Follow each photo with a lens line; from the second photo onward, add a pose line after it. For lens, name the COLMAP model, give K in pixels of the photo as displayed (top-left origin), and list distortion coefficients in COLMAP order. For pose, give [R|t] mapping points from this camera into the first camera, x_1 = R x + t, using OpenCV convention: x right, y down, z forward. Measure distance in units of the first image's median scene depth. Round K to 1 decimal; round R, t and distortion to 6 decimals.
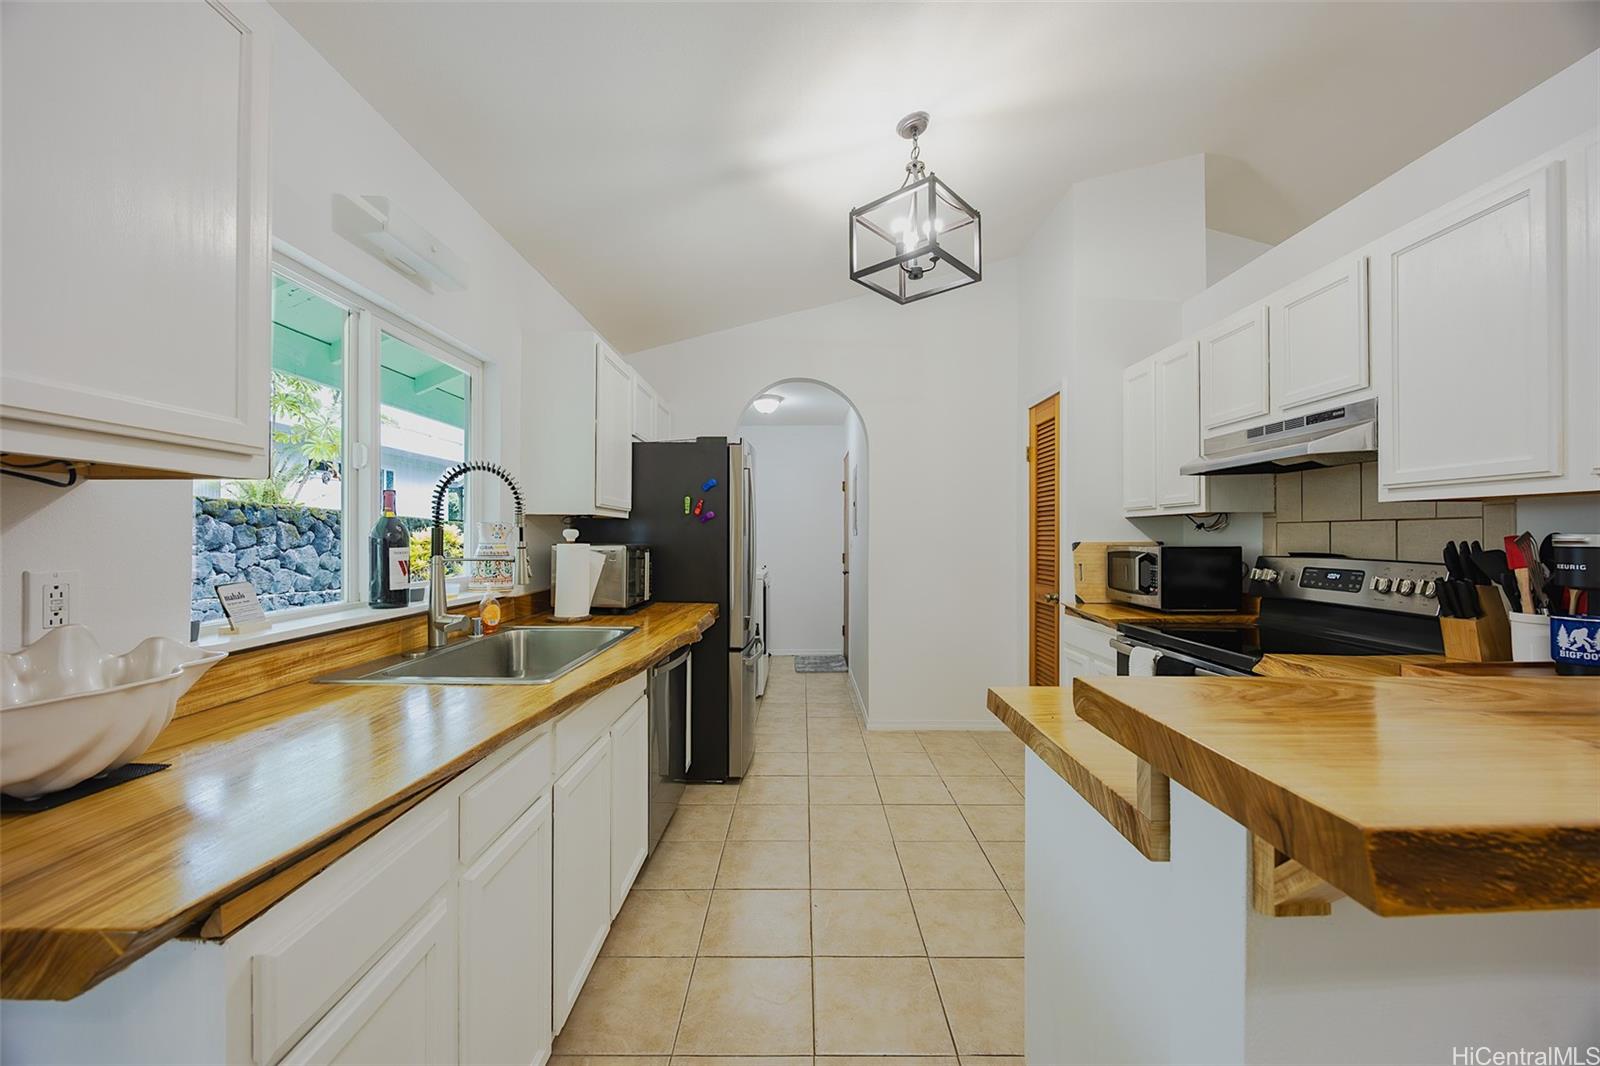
lens RADIAL K [[616.5, 0, 800.0], [0, 616.5, 533.0], [0, 0, 1]] dist [0.001364, 0.000056]
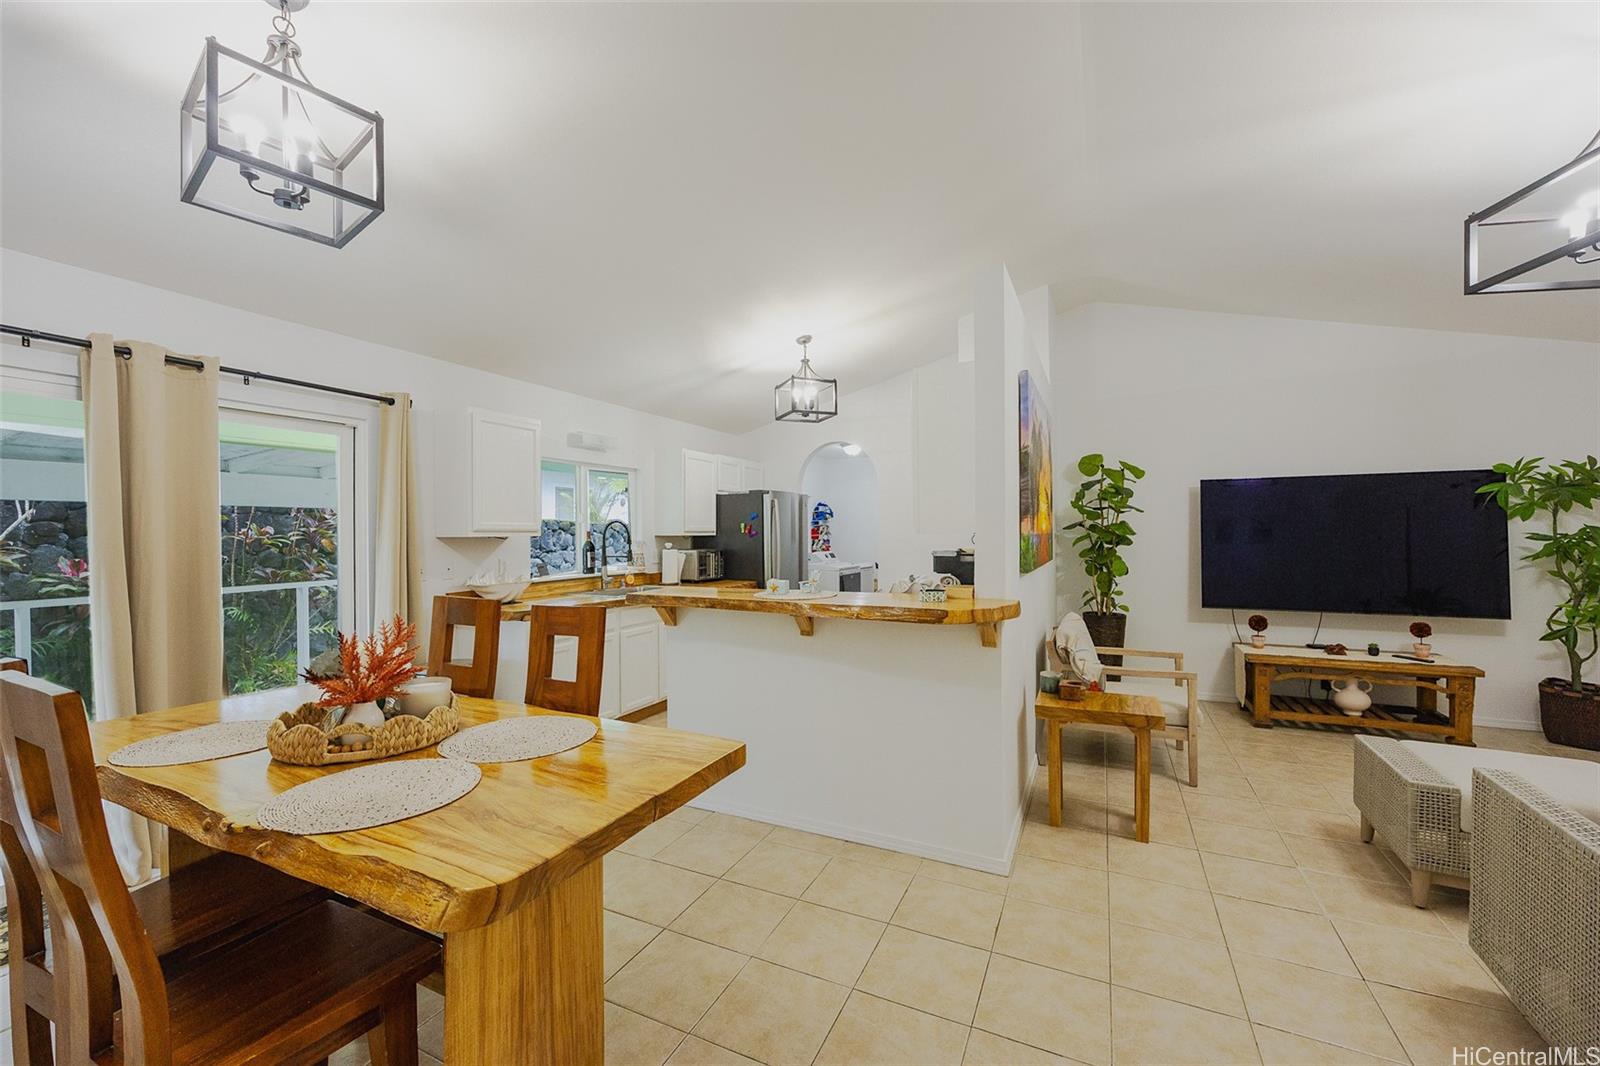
lens RADIAL K [[636.8, 0, 798.9], [0, 636.8, 541.1], [0, 0, 1]] dist [-0.001608, -0.000073]
pose [[0.903162, -0.001504, -0.429296, 1.009003], [0.010677, 0.999763, 0.018961, -0.050201], [0.429166, -0.021708, 0.902965, -0.837132]]
